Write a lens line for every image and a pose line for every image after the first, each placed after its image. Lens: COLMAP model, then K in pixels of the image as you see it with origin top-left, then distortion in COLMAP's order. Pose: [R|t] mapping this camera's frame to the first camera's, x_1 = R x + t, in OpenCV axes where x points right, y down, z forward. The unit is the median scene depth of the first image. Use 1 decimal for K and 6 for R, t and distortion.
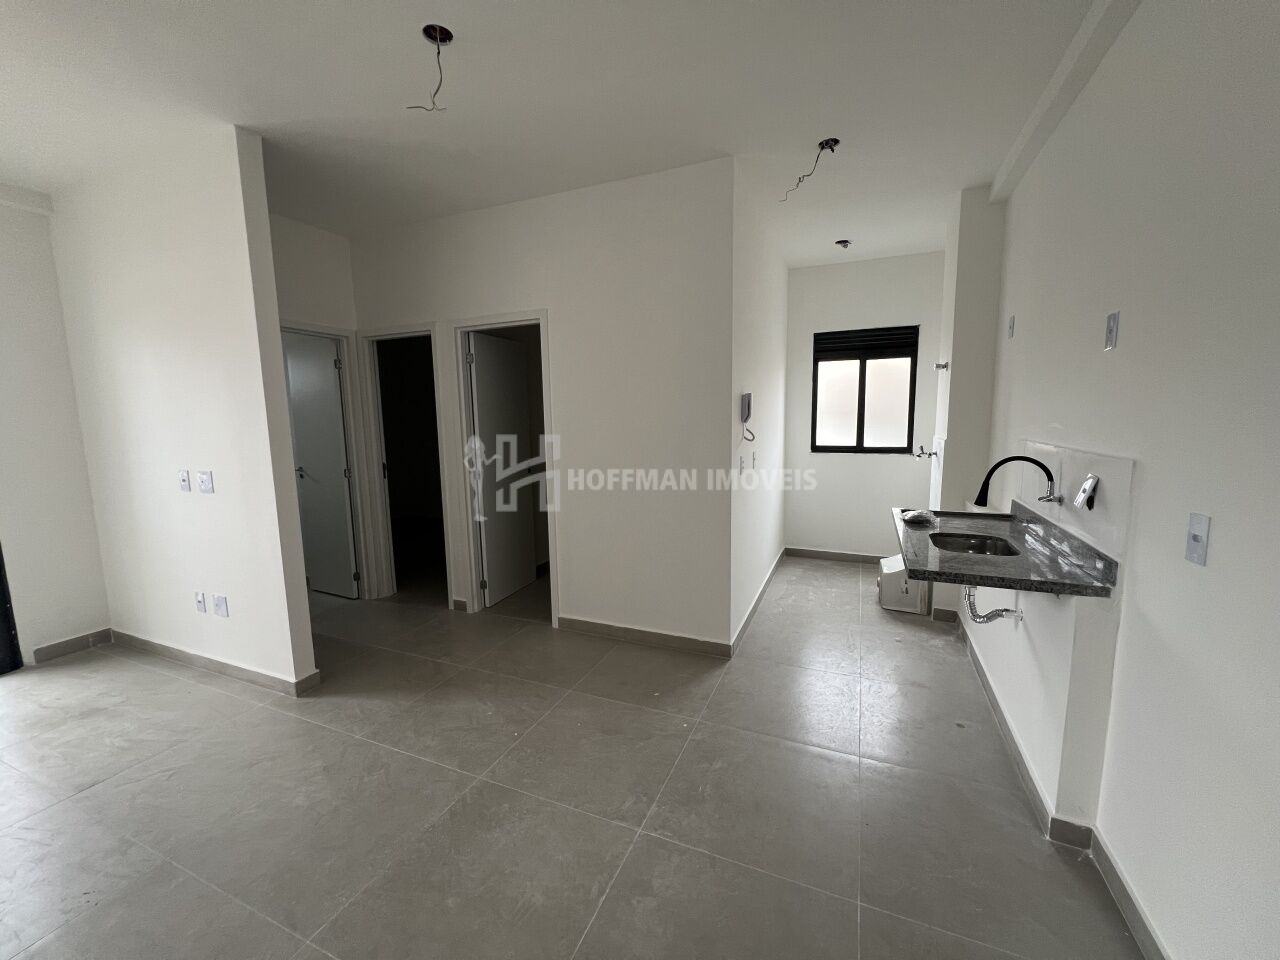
lens RADIAL K [[511.3, 0, 640.8], [0, 511.3, 480.8], [0, 0, 1]] dist [0.000610, -0.000156]
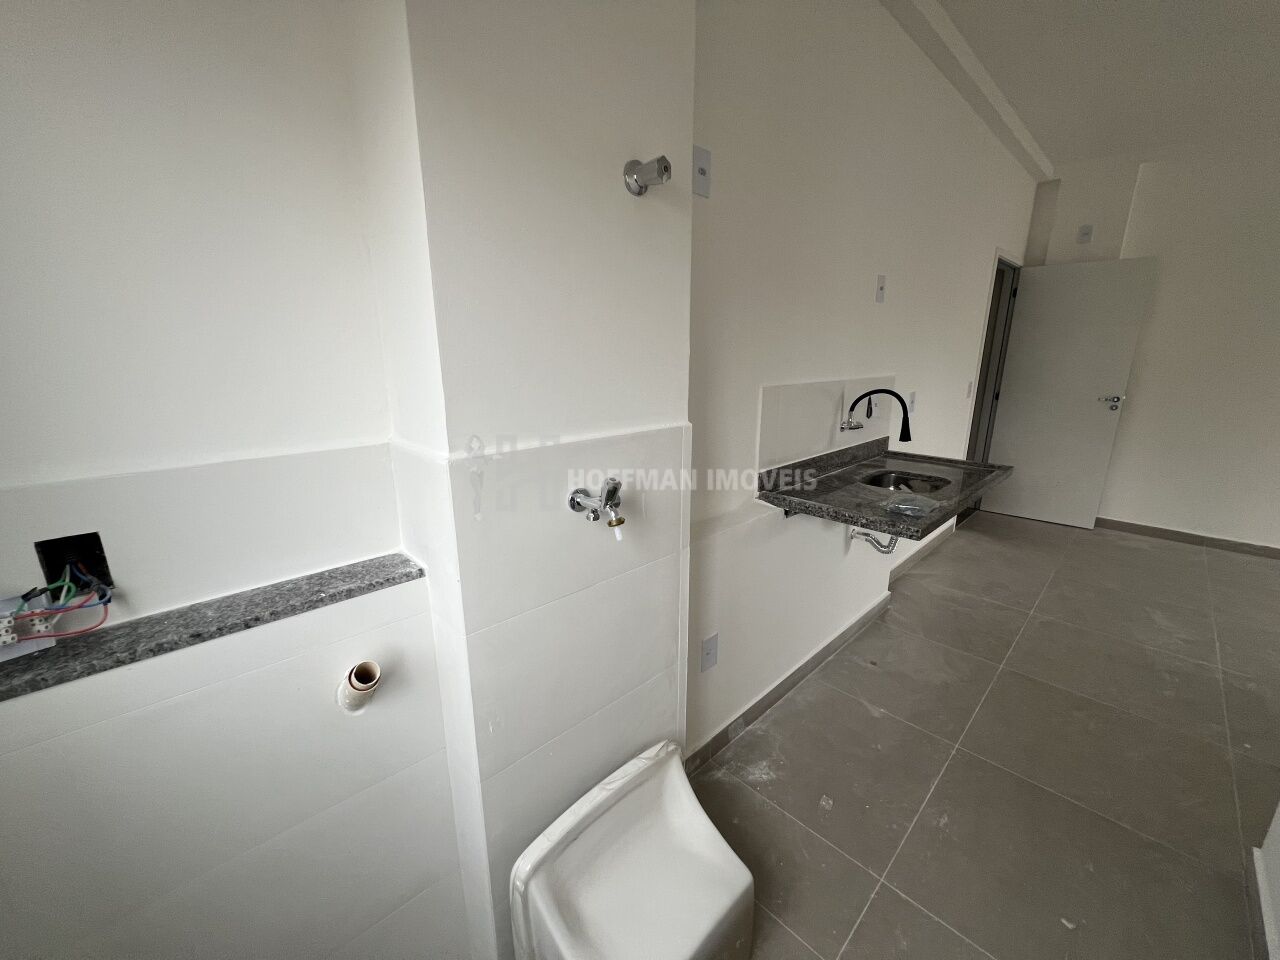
lens RADIAL K [[511.3, 0, 640.8], [0, 511.3, 481.6], [0, 0, 1]] dist [0.000610, -0.000156]
pose [[-0.922174, -0.078381, 0.378749, 0.796977], [0.066070, 0.932934, 0.353934, -0.286424], [-0.381090, 0.351413, -0.855149, 2.236266]]
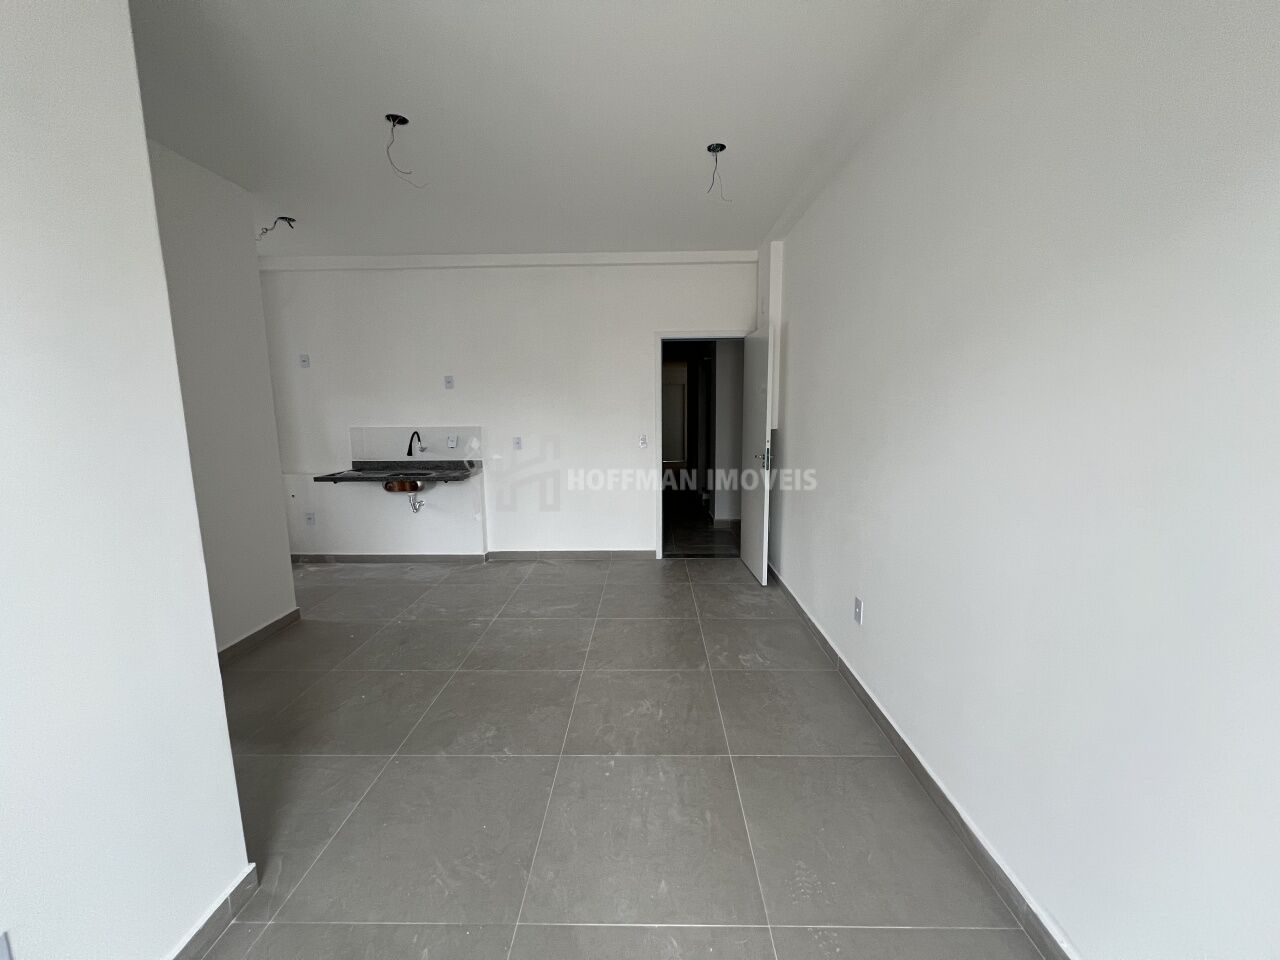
lens RADIAL K [[511.3, 0, 641.4], [0, 511.3, 479.3], [0, 0, 1]] dist [0.000610, -0.000156]
pose [[-0.377269, -0.108772, 0.919694, -1.764518], [0.132610, 0.976500, 0.169889, -0.096407], [-0.916560, 0.186055, -0.353979, 0.961895]]
